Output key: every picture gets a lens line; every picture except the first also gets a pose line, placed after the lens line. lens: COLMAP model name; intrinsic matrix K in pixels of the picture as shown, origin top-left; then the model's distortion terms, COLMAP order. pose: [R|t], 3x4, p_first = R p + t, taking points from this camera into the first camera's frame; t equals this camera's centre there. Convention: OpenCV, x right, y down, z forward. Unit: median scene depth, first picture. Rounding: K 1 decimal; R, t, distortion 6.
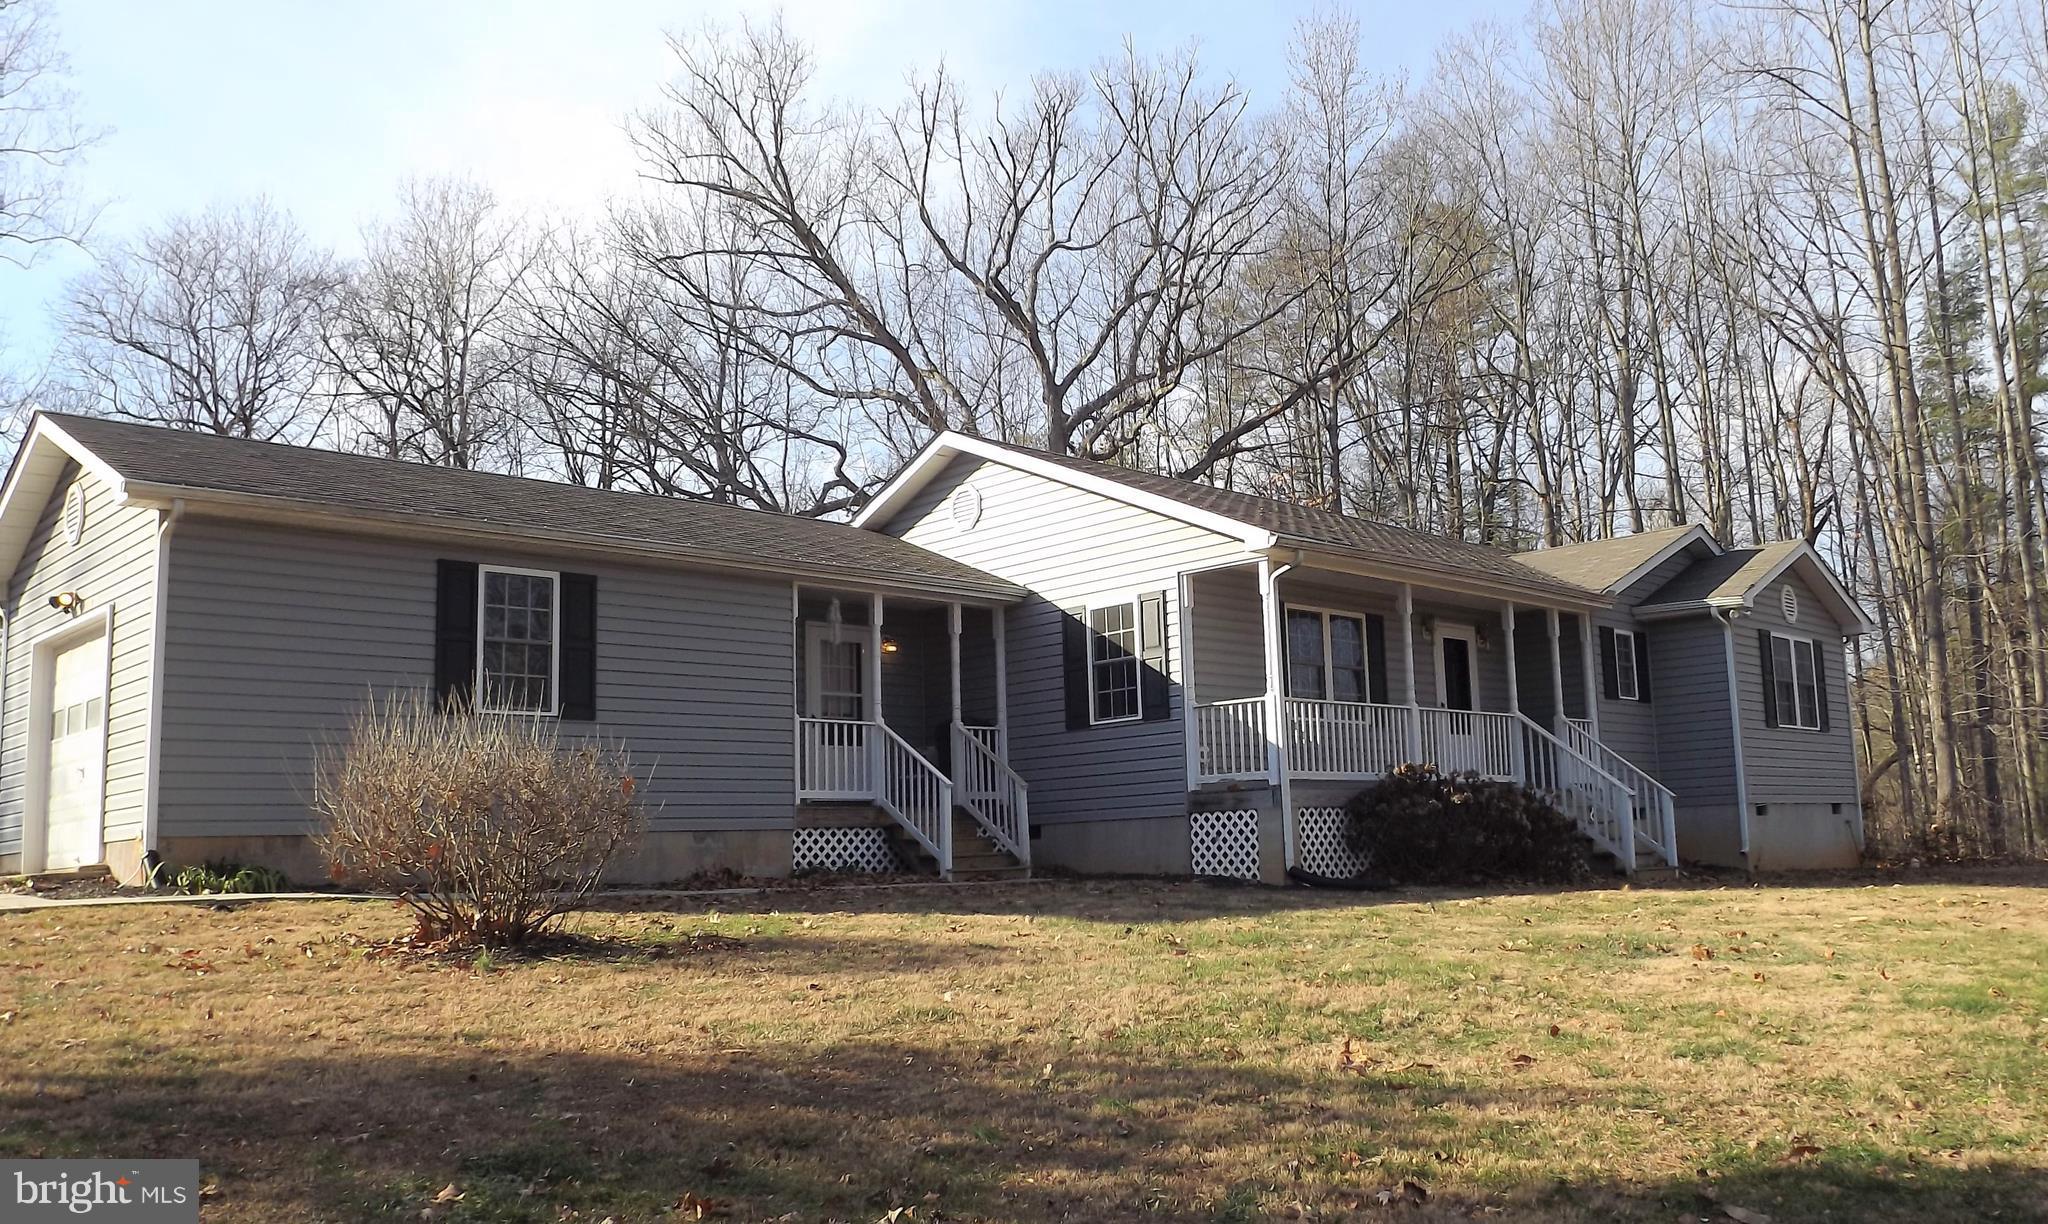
lens RADIAL K [[1626.3, 0, 1032.0], [0, 1626.3, 620.4], [0, 0, 1]] dist [-0.045928, -0.011793]
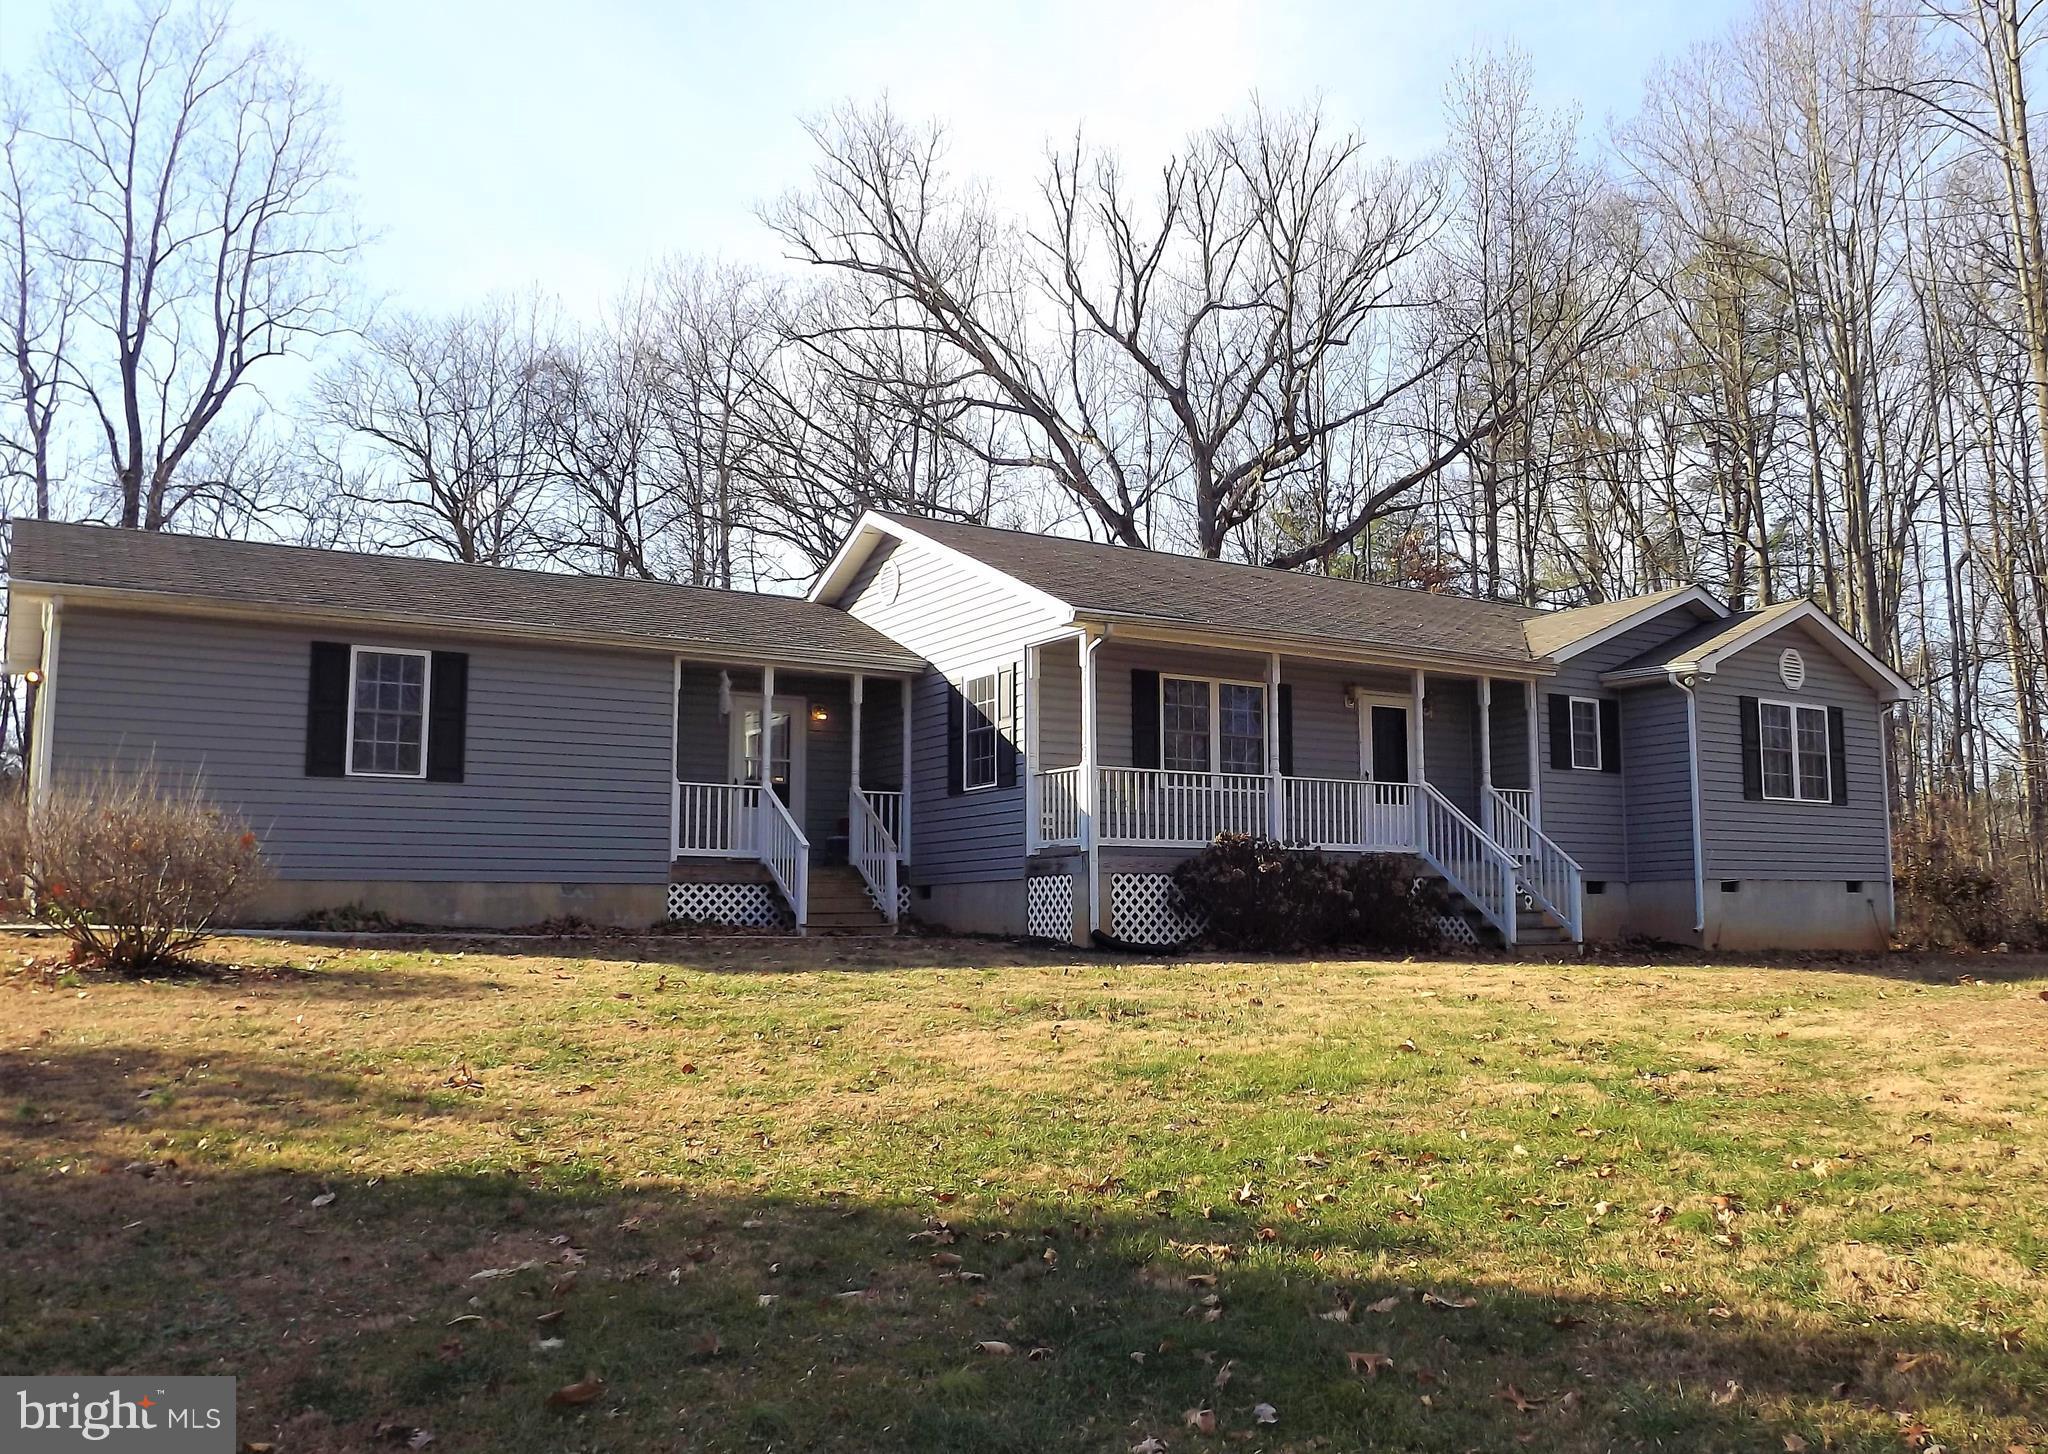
lens RADIAL K [[1665.2, 0, 1074.2], [0, 1665.2, 701.3], [0, 0, 1]] dist [-0.042032, 0.005216]
pose [[0.981950, -0.000646, -0.189141, 0.319855], [0.003204, 0.999908, 0.013215, -0.007595], [0.189115, -0.013582, 0.981861, -0.040605]]
